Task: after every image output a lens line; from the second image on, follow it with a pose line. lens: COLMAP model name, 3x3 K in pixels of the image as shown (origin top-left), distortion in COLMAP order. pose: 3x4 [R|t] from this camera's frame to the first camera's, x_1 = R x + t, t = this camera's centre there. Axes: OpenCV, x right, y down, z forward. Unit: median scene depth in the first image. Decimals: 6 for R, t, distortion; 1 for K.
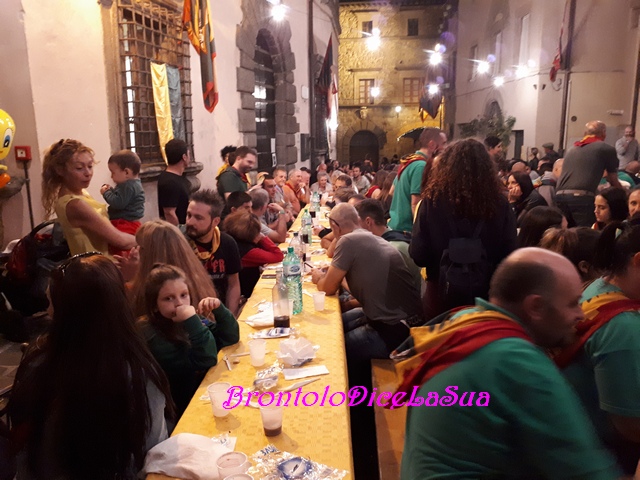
lens RADIAL K [[522.6, 0, 319.9], [0, 522.6, 257.9], [0, 0, 1]] dist [0.000671, -0.002720]
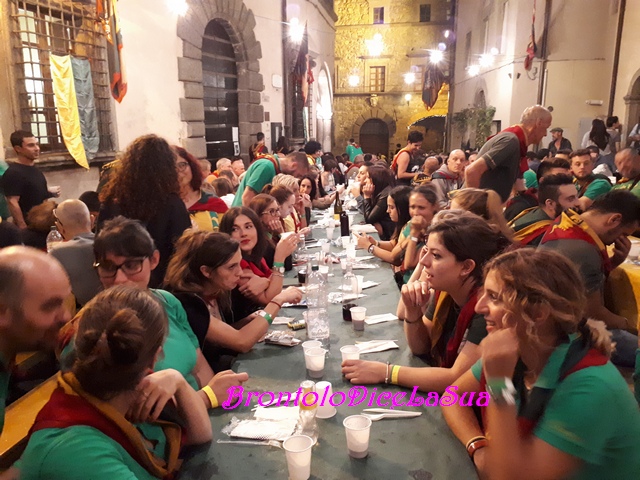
lens RADIAL K [[528.0, 0, 320.0], [0, 528.0, 240.0], [0, 0, 1]] dist [-0.005458, 0.001410]
pose [[0.996022, 0.026810, -0.084975, 0.158021], [-0.027628, 0.999582, -0.008472, -0.009980], [0.084713, 0.010786, 0.996347, 0.014481]]
